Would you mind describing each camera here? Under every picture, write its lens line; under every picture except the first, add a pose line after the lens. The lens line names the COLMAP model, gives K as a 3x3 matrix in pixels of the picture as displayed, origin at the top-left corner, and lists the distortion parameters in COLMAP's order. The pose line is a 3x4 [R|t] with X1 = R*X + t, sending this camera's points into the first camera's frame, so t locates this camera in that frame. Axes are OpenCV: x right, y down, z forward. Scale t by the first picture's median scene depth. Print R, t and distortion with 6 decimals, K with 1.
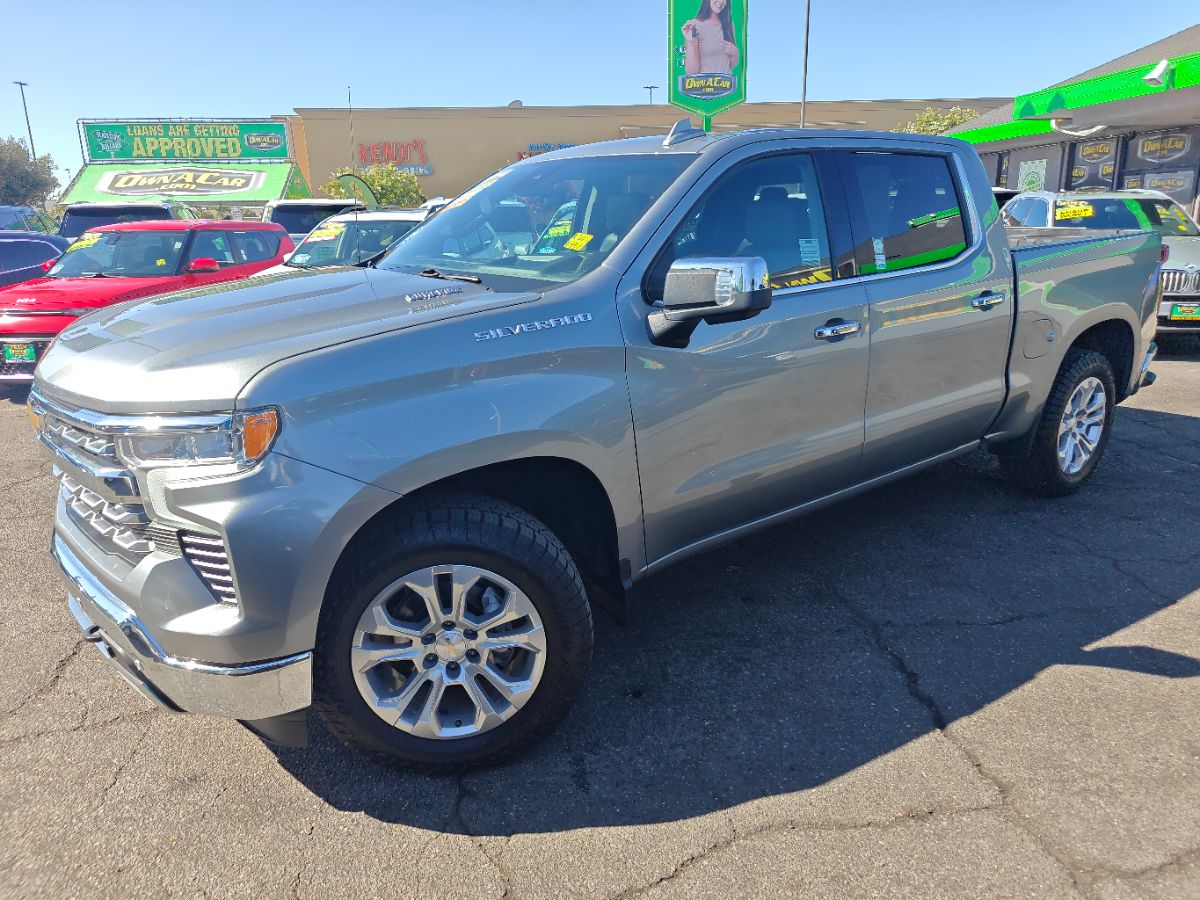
lens RADIAL K [[800.4, 0, 600.0], [0, 800.4, 450.0], [0, 0, 1]] dist [0.053230, -0.057335]
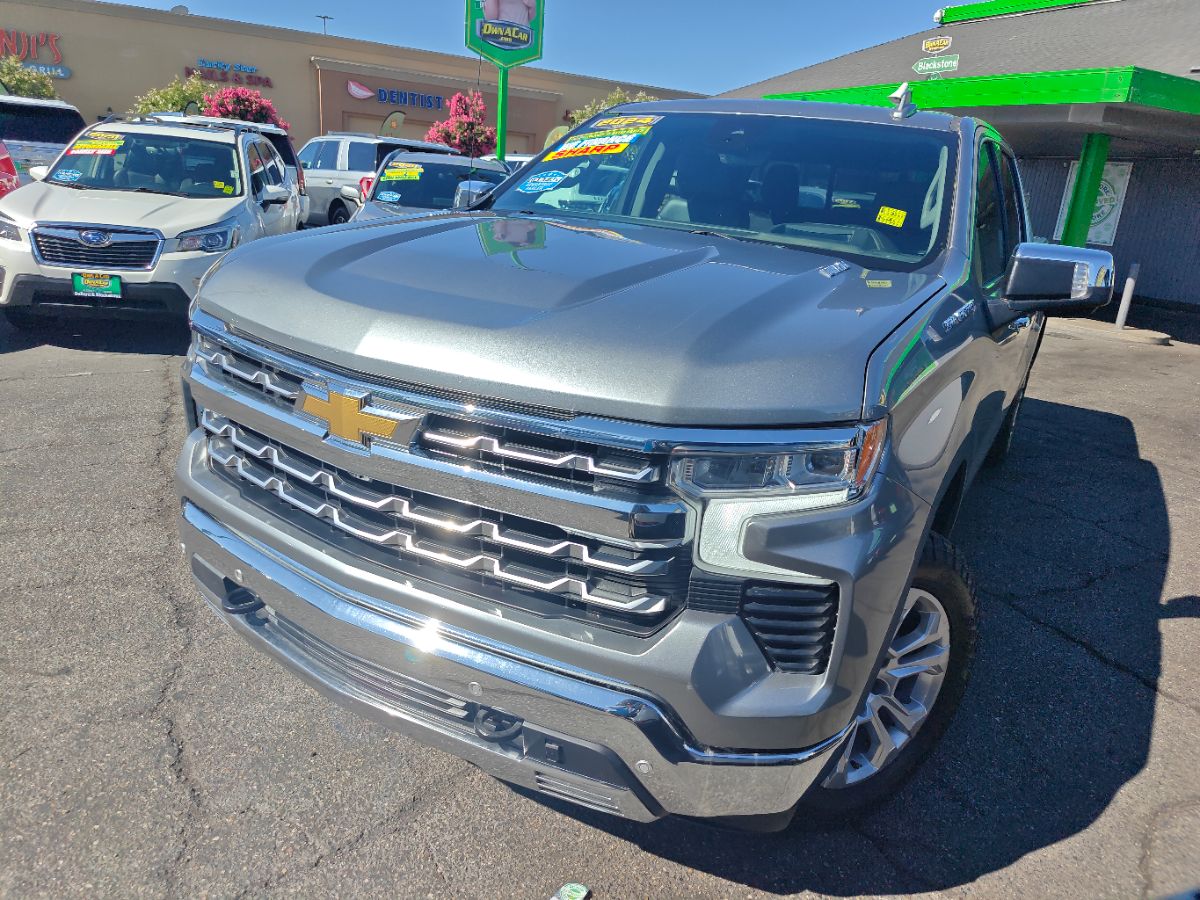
lens RADIAL K [[800.4, 0, 600.0], [0, 800.4, 450.0], [0, 0, 1]] dist [0.053230, -0.057335]
pose [[0.920322, -0.023376, 0.390463, -0.177203], [0.004542, 0.998784, 0.049089, -0.011122], [-0.391135, -0.043404, 0.919309, 0.072215]]
